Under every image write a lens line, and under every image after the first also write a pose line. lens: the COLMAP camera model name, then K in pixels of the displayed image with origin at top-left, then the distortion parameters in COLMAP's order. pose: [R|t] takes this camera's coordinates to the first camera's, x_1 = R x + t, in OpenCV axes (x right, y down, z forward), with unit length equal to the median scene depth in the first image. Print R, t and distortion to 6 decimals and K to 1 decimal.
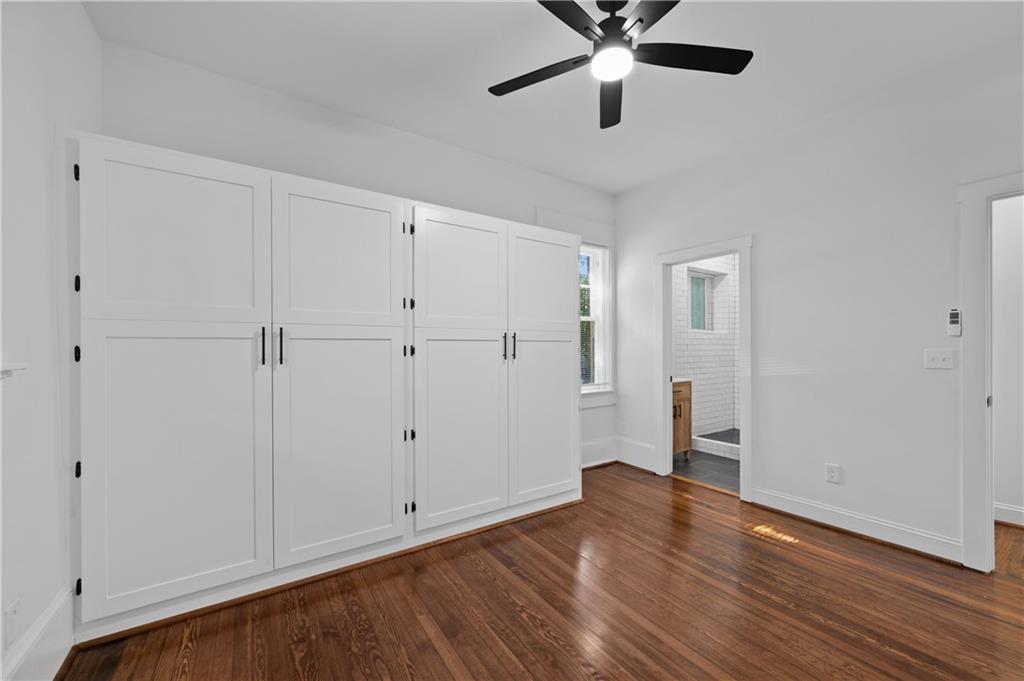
lens RADIAL K [[408.0, 0, 518.6], [0, 408.0, 347.1], [0, 0, 1]] dist [0.000844, -0.000014]
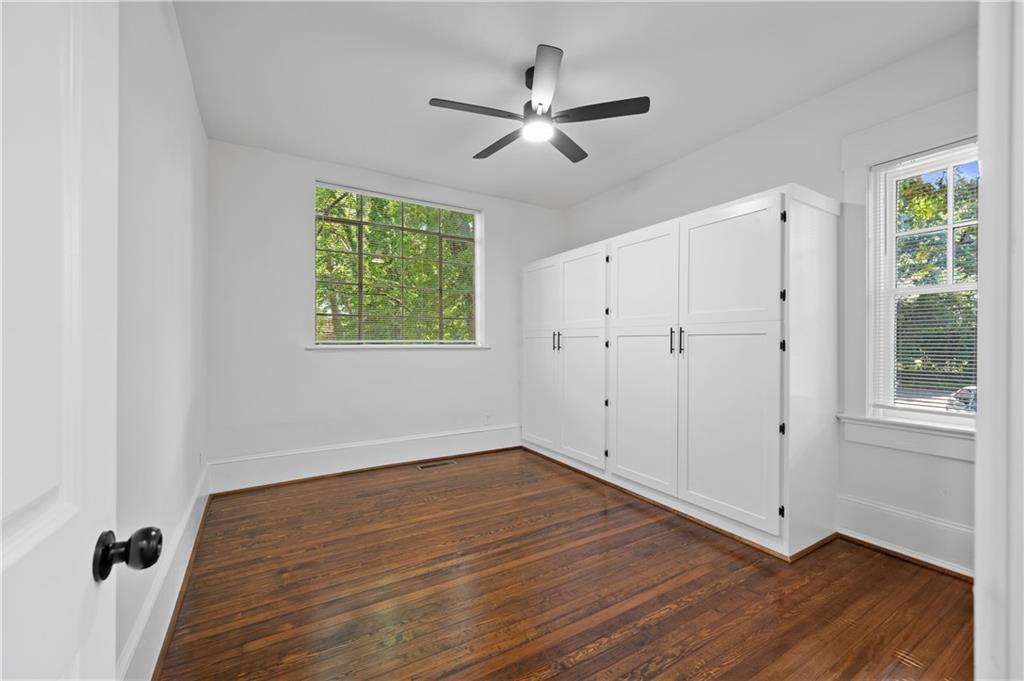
lens RADIAL K [[407.1, 0, 512.0], [0, 407.1, 340.5], [0, 0, 1]] dist [0.000597, 0.000035]
pose [[-0.068903, -0.003478, -0.997617, 1.159627], [-0.004232, 0.999986, -0.003194, 0.002207], [0.997614, 0.004001, -0.068917, 0.742994]]
